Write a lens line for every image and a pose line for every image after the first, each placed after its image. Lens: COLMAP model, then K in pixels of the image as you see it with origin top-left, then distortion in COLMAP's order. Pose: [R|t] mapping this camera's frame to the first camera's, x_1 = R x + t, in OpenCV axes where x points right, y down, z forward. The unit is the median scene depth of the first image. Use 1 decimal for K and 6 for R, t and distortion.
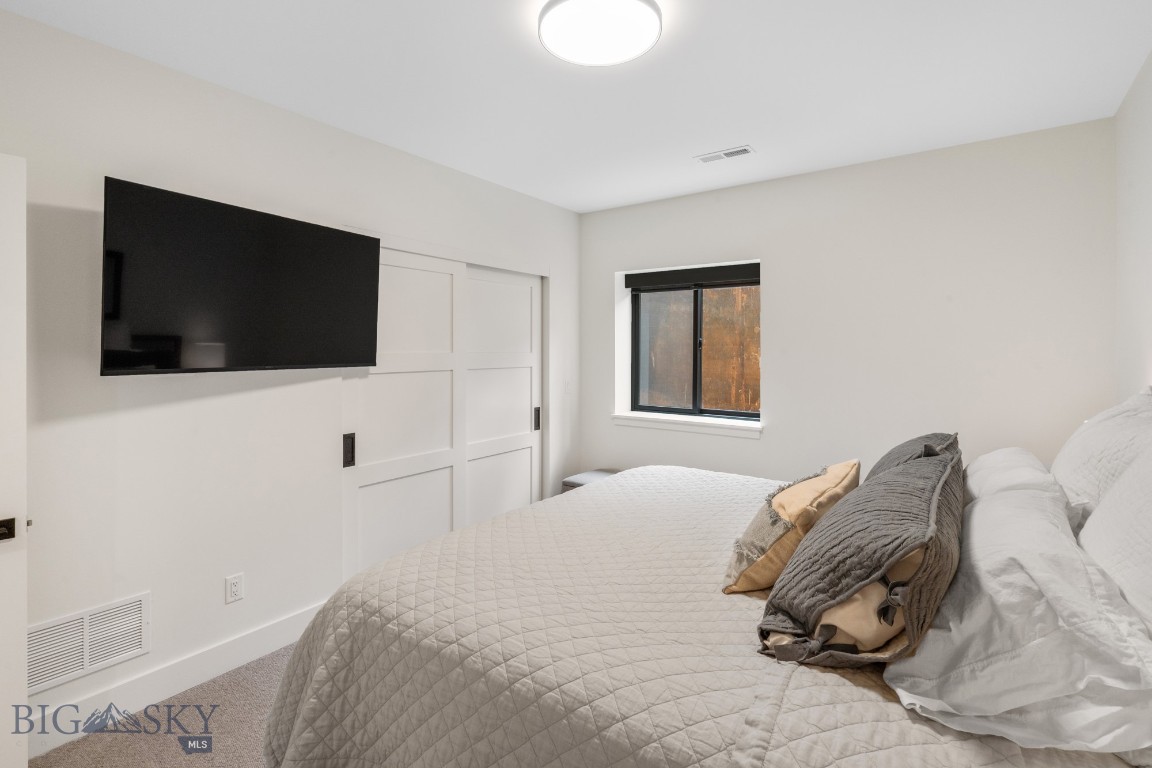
lens RADIAL K [[530.5, 0, 574.0], [0, 530.5, 356.7], [0, 0, 1]] dist [-0.003445, -0.000118]
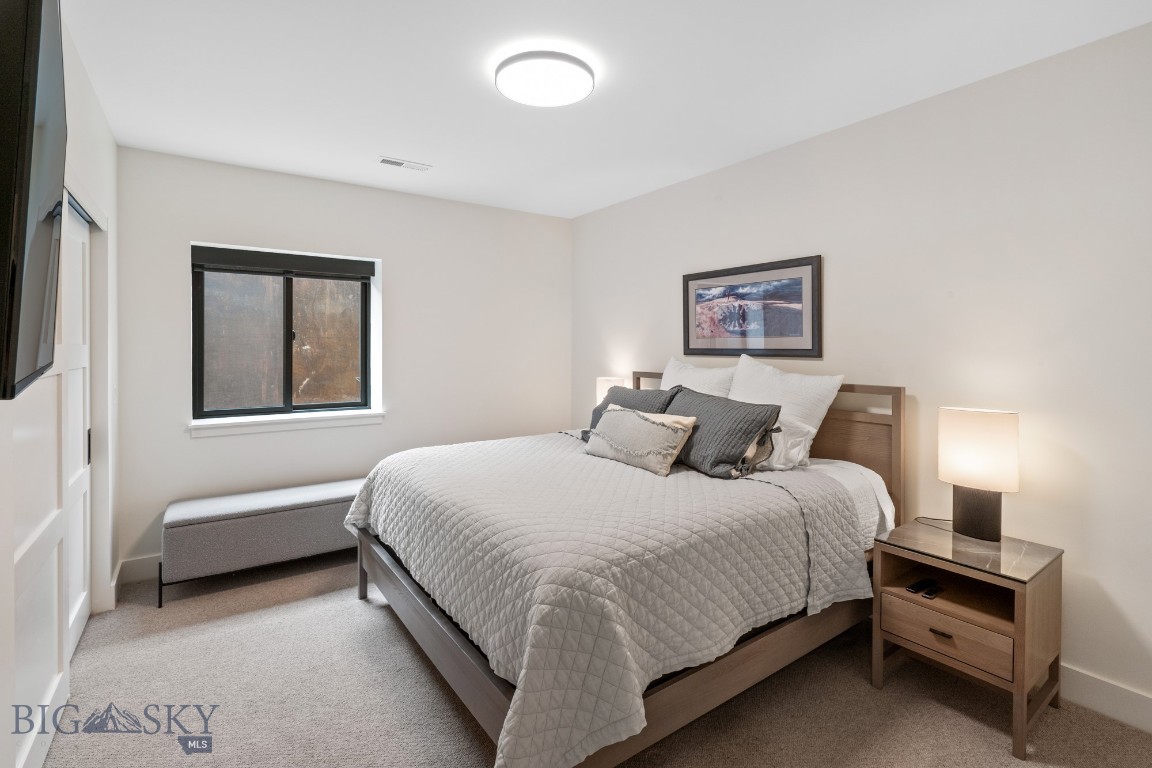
lens RADIAL K [[530.5, 0, 574.0], [0, 530.5, 356.7], [0, 0, 1]] dist [-0.003445, -0.000118]
pose [[0.329096, -0.020591, 0.944072, -0.476660], [0.013307, 0.999764, 0.017167, 0.003181], [-0.944203, 0.006914, 0.329293, 0.225774]]
